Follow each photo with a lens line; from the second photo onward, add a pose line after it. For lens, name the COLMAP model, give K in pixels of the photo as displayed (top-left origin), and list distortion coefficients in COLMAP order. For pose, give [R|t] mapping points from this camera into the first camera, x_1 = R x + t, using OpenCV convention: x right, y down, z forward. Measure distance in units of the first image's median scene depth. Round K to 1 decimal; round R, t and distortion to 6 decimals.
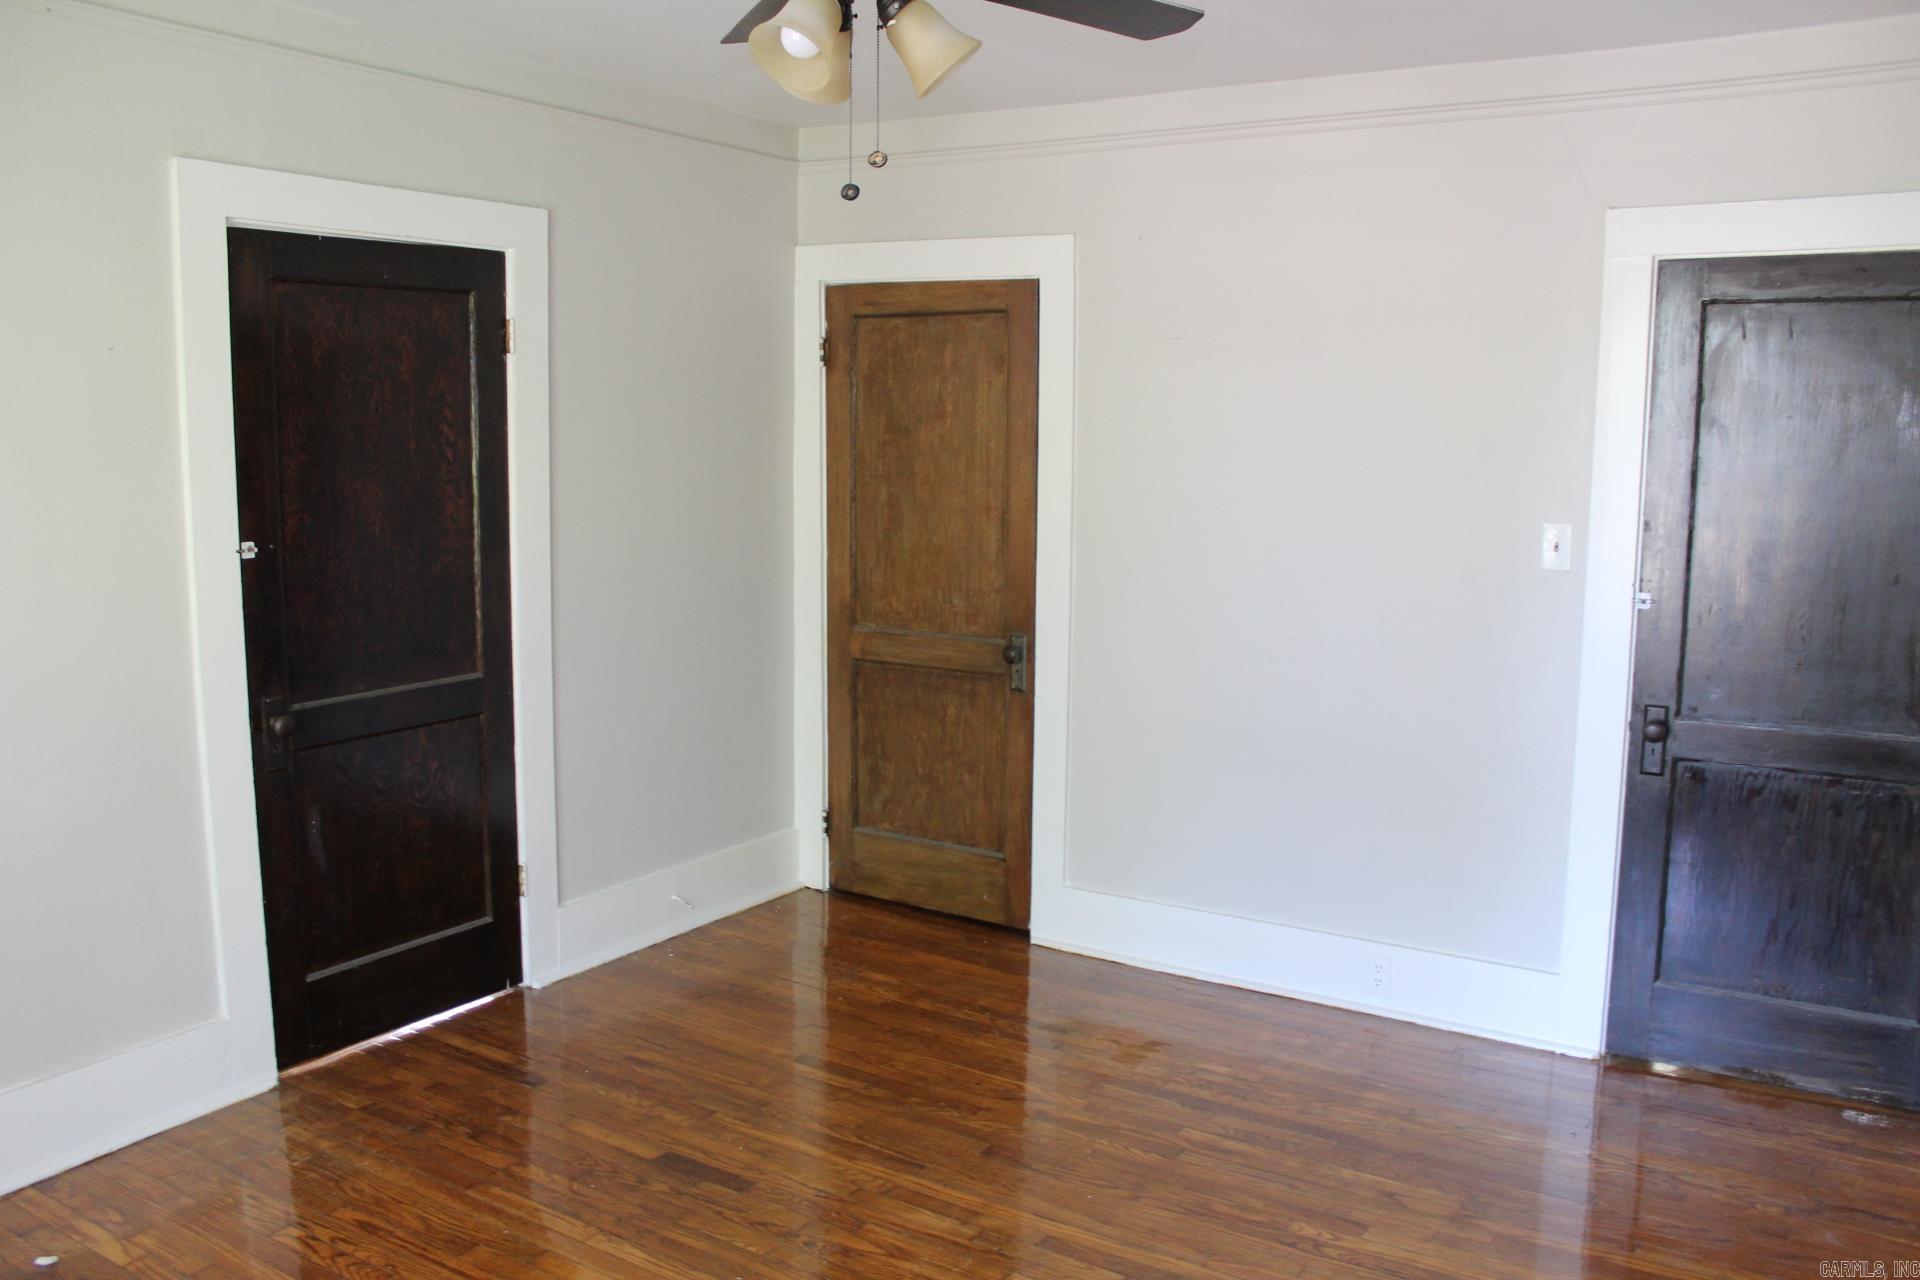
lens RADIAL K [[1581.9, 0, 959.3], [0, 1581.9, 654.2], [0, 0, 1]] dist [-0.169036, 0.152046]
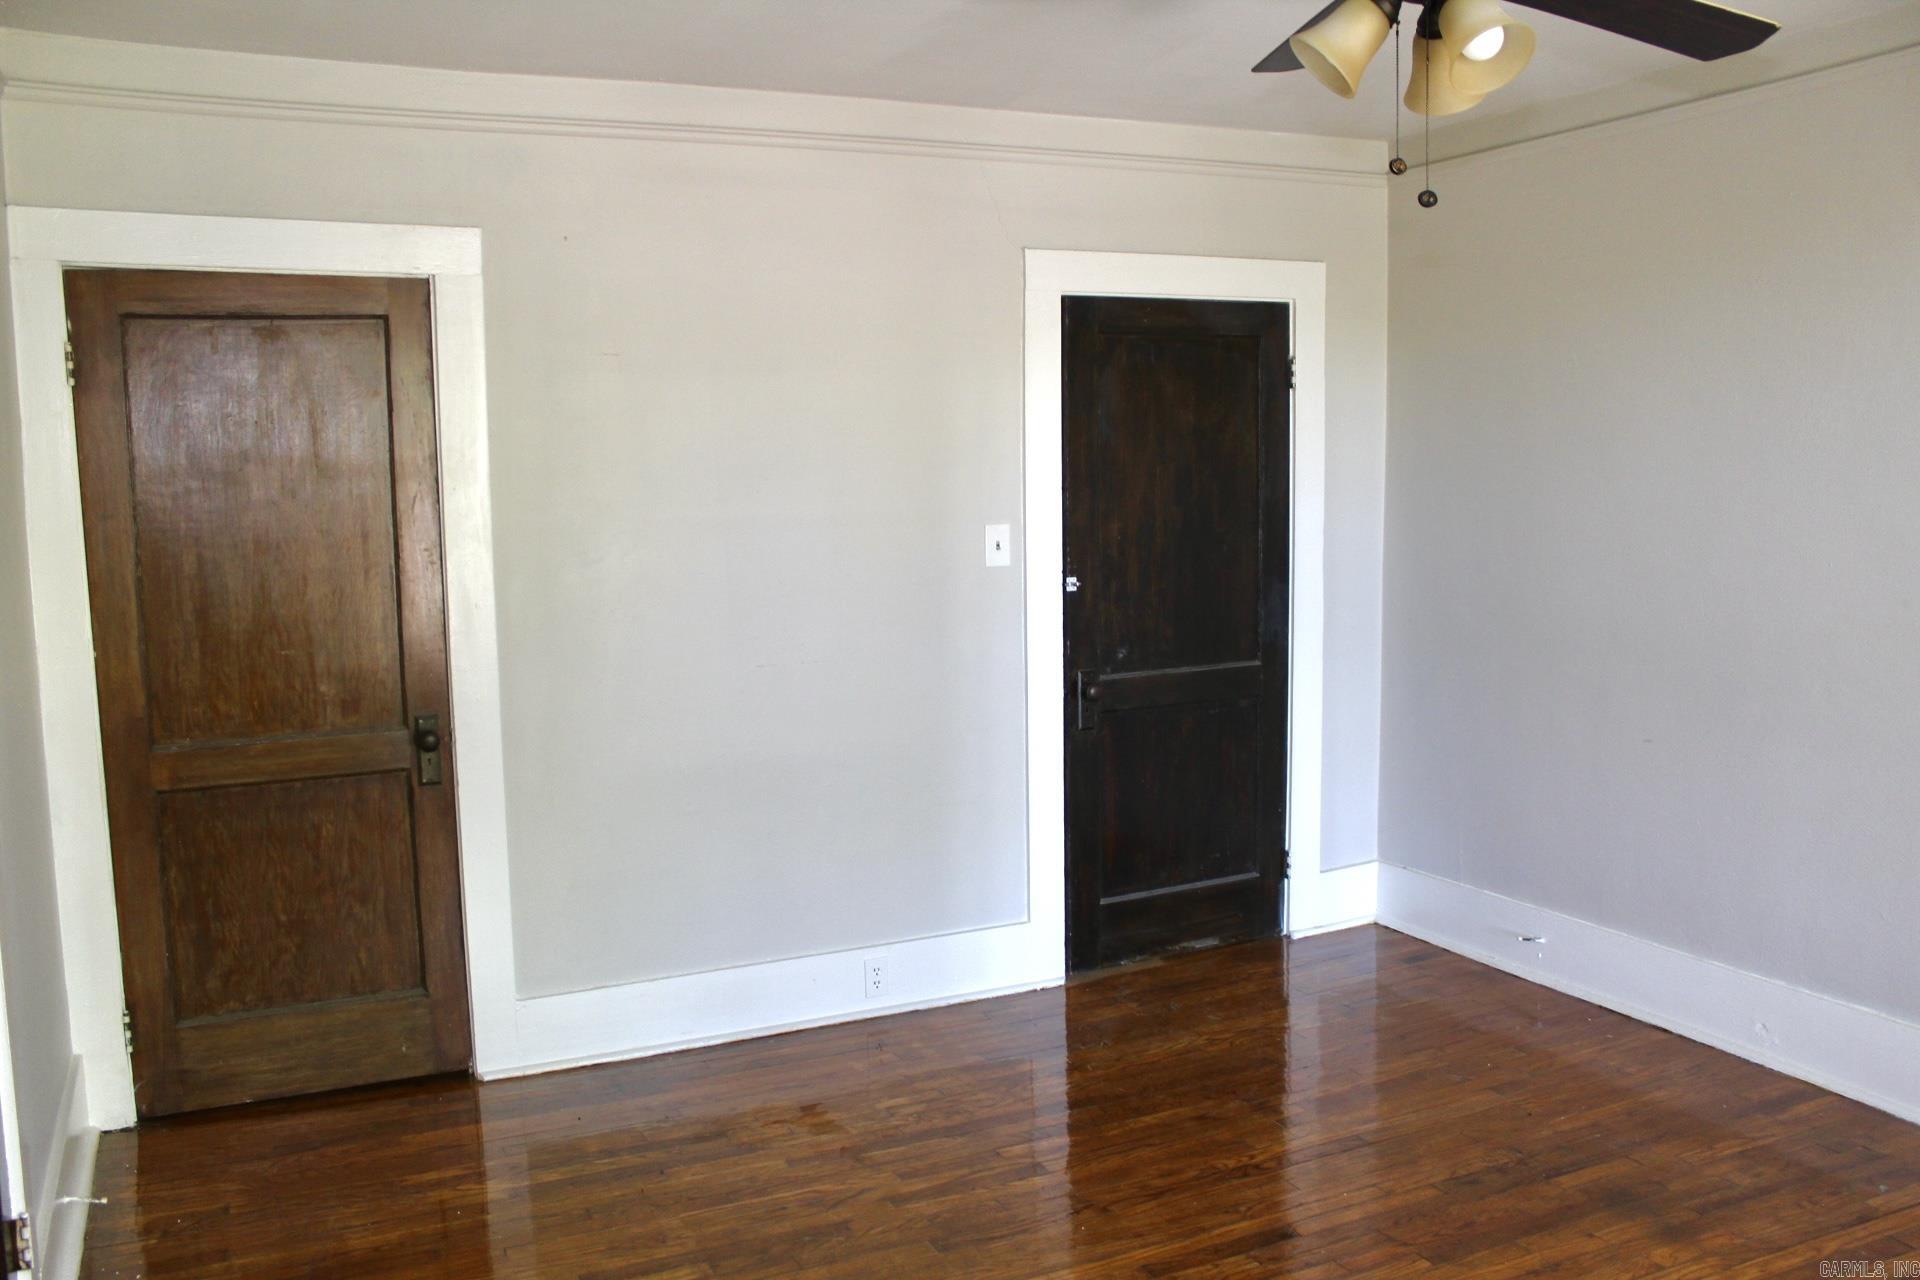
lens RADIAL K [[1581.9, 0, 959.3], [0, 1581.9, 654.2], [0, 0, 1]] dist [-0.169036, 0.152046]
pose [[0.520769, -0.125266, 0.844457, -0.475887], [0.145201, 0.987760, 0.056979, -0.047878], [-0.841259, 0.092943, 0.532584, 0.331223]]
